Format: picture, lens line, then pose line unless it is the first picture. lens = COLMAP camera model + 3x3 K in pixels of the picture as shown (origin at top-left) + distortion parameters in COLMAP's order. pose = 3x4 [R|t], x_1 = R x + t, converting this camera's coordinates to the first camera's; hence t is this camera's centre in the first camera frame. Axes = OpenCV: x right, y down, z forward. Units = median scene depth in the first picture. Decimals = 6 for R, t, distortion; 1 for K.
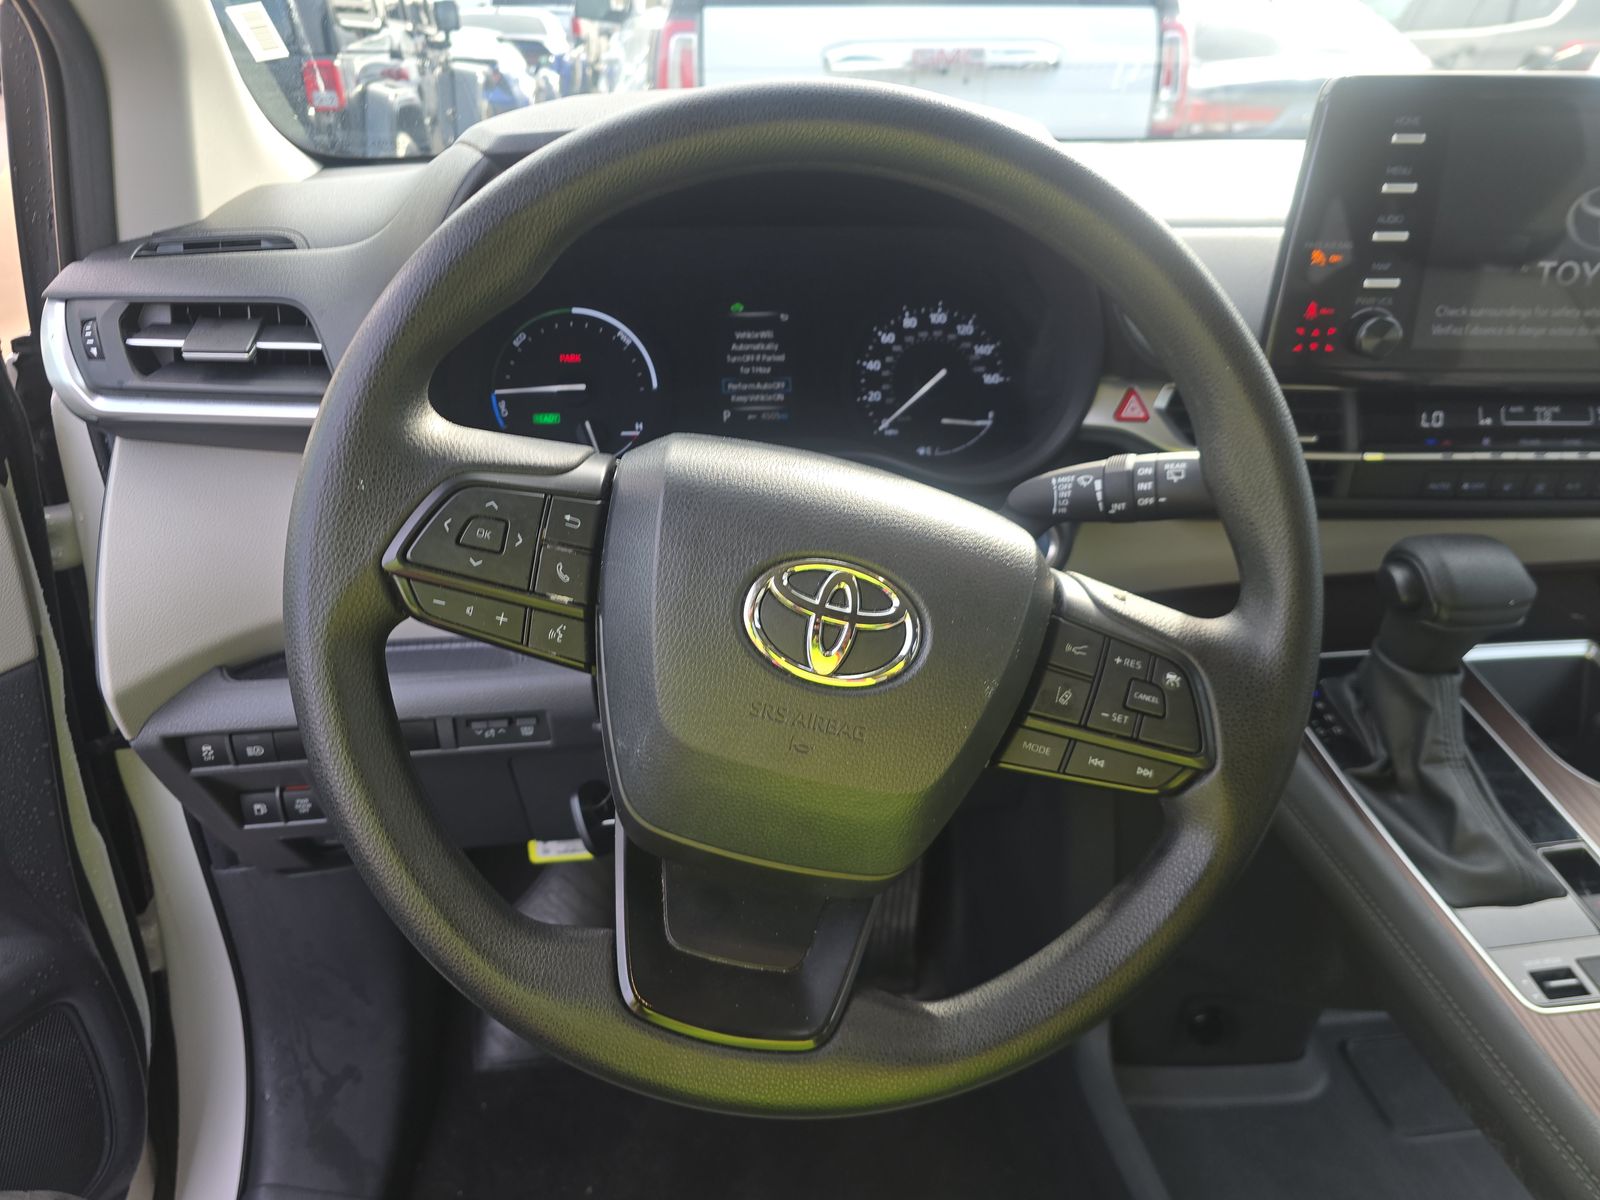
lens RADIAL K [[1134.1, 0, 771.4], [0, 1134.1, 607.2], [0, 0, 1]] dist [0.063329, -0.075455]
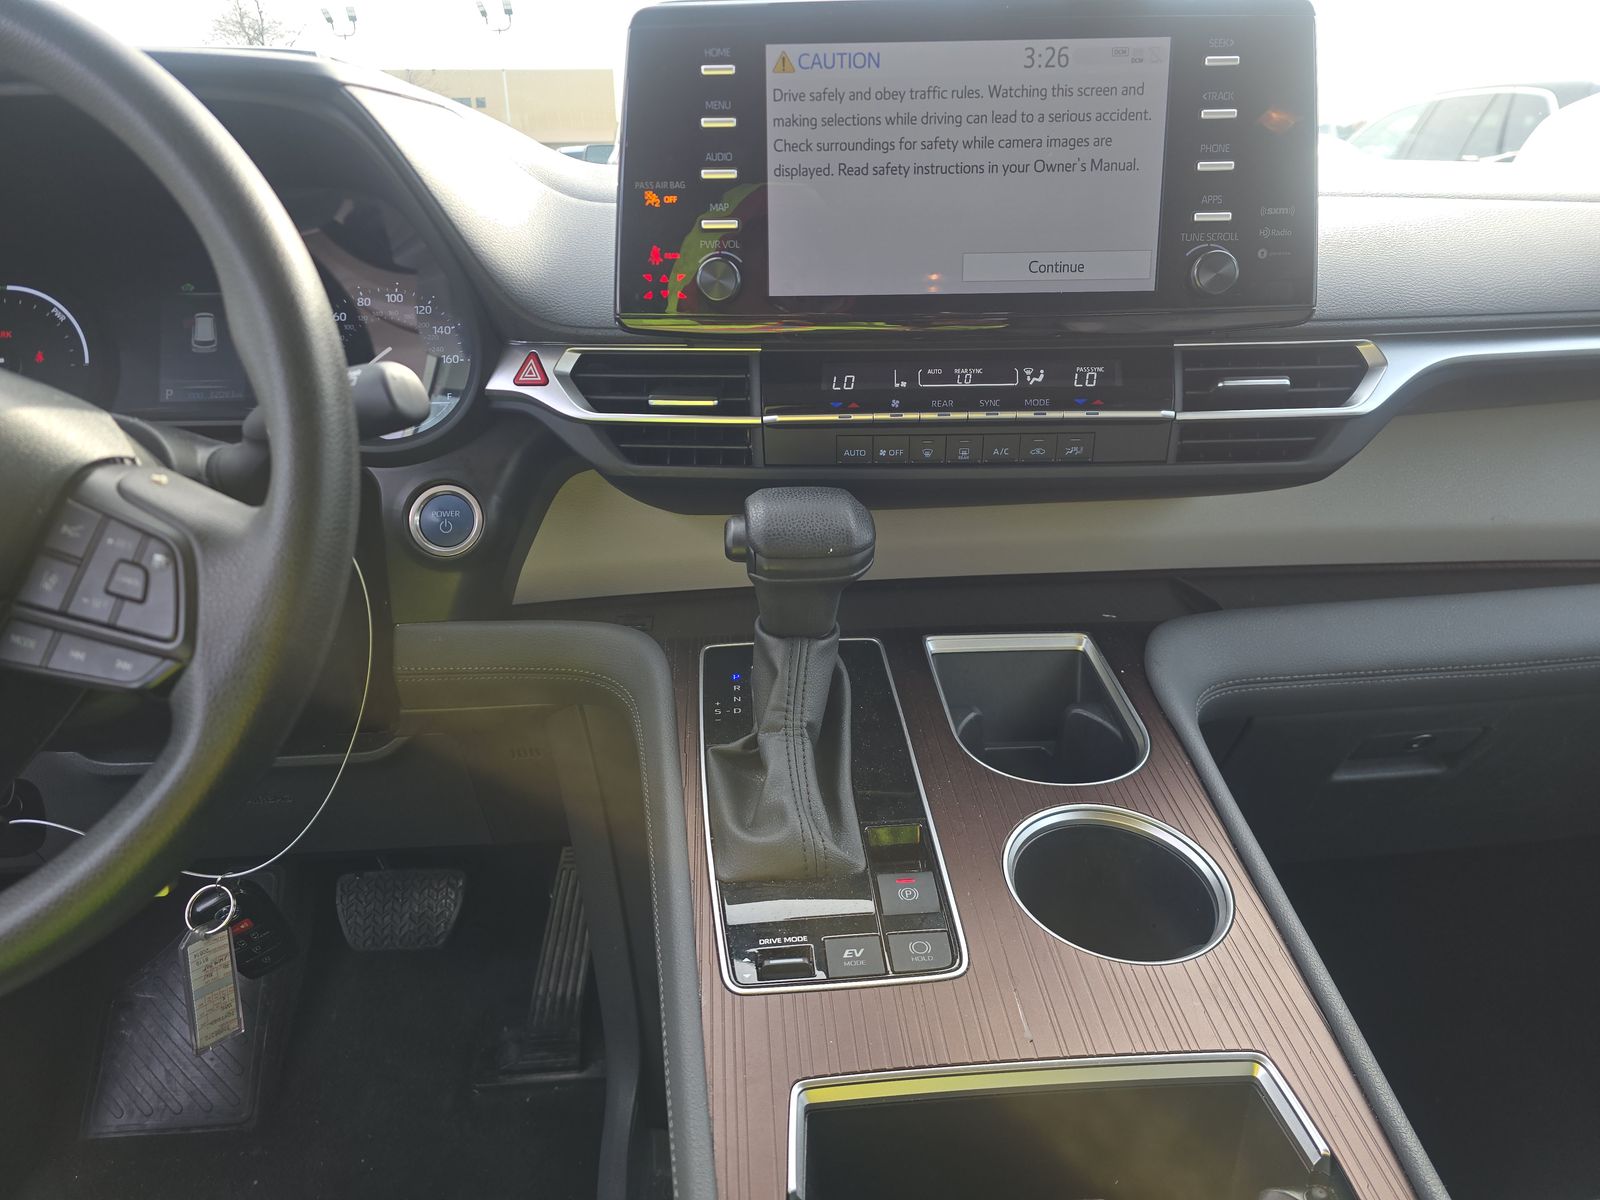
lens RADIAL K [[1134.1, 0, 771.4], [0, 1134.1, 607.2], [0, 0, 1]] dist [0.063329, -0.075455]
pose [[0.998054, 0.003859, -0.062242, 0.522699], [-0.011239, 0.992871, -0.118663, 0.118418], [0.061340, 0.119131, 0.990982, 0.087080]]
